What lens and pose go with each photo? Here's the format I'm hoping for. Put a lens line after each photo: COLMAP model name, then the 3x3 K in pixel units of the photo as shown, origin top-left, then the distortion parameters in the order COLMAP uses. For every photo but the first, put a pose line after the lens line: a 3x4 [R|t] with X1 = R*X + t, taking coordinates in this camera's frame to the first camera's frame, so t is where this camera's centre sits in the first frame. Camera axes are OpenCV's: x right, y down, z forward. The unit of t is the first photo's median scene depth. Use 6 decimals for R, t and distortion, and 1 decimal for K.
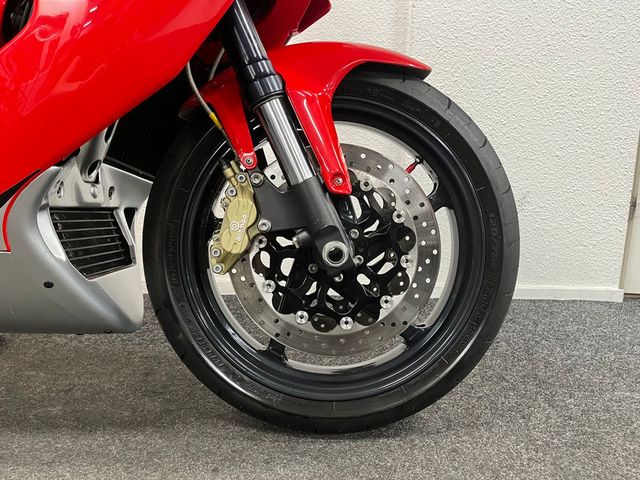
lens RADIAL K [[468.1, 0, 320.0], [0, 468.1, 240.0], [0, 0, 1]] dist [0.031046, -0.004353]
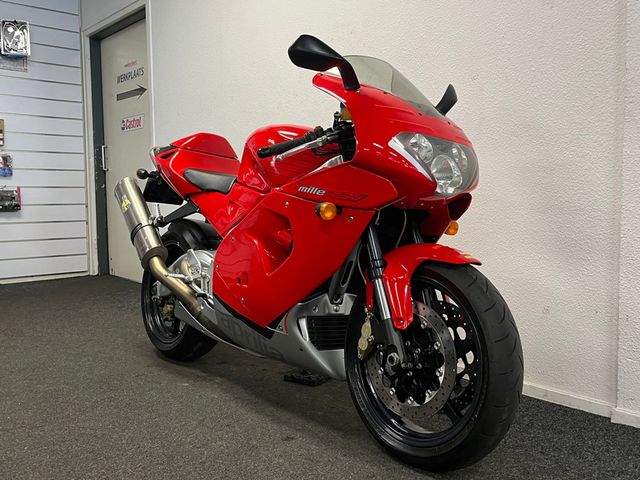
lens RADIAL K [[603.0, 0, 320.0], [0, 603.0, 240.0], [0, 0, 1]] dist [0.089464, 0.000256]
pose [[0.634976, 0.038561, -0.771569, 1.582807], [-0.115227, 0.992309, -0.045236, -0.283251], [0.763890, 0.117630, 0.634536, -0.804925]]
